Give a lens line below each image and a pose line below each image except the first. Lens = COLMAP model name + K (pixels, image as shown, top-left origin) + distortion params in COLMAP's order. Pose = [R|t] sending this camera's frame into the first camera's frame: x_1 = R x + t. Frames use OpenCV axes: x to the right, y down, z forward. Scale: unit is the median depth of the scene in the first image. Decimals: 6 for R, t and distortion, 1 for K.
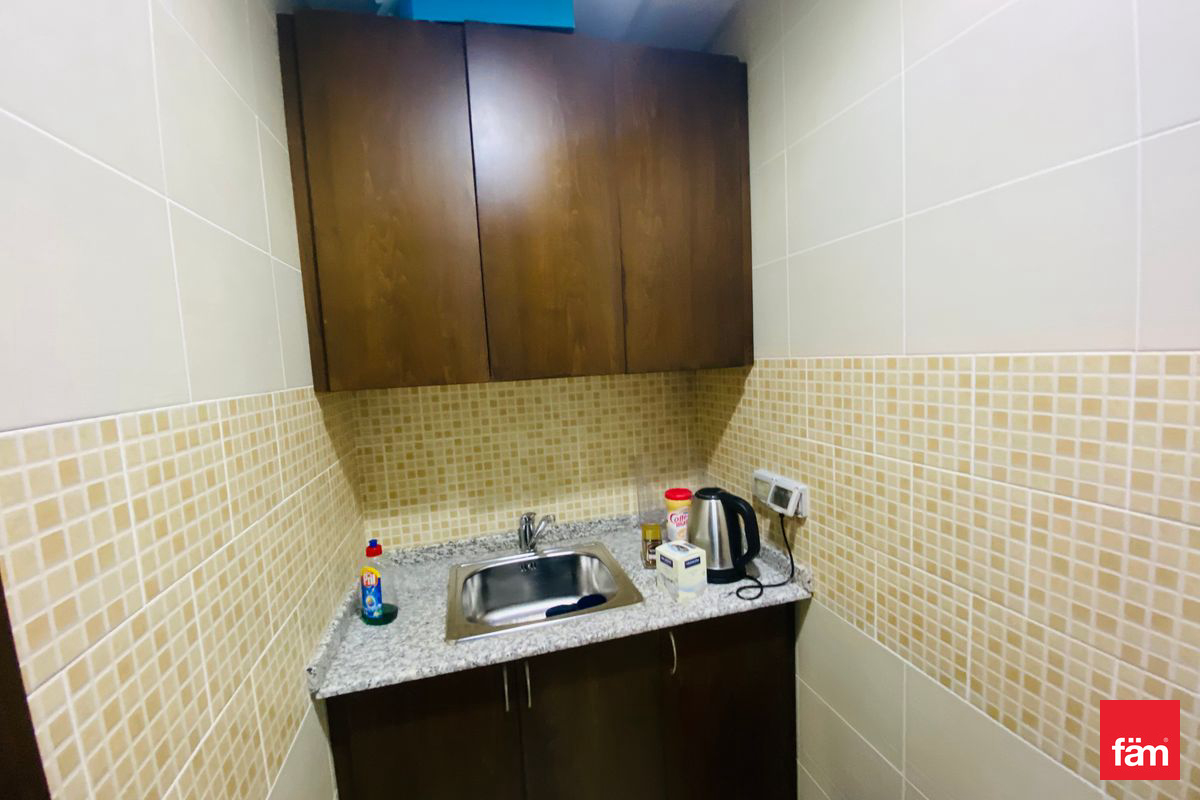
lens RADIAL K [[485.7, 0, 631.9], [0, 485.7, 401.2], [0, 0, 1]] dist [-0.007987, -0.006484]
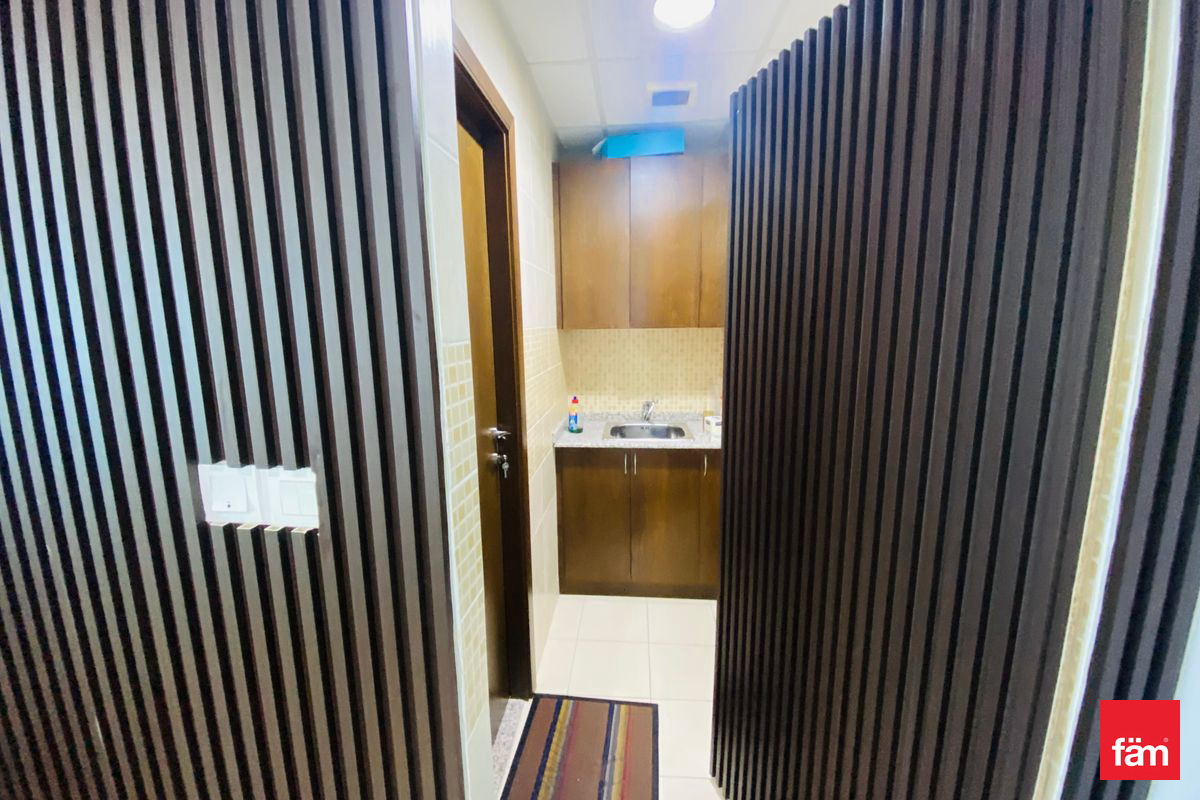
lens RADIAL K [[485.7, 0, 599.7], [0, 485.7, 399.5], [0, 0, 1]] dist [-0.007987, -0.006484]
pose [[0.923859, 0.097270, -0.370168, 0.306978], [-0.068241, 0.993532, 0.090757, 0.067486], [0.376601, -0.058586, 0.924521, -0.789072]]
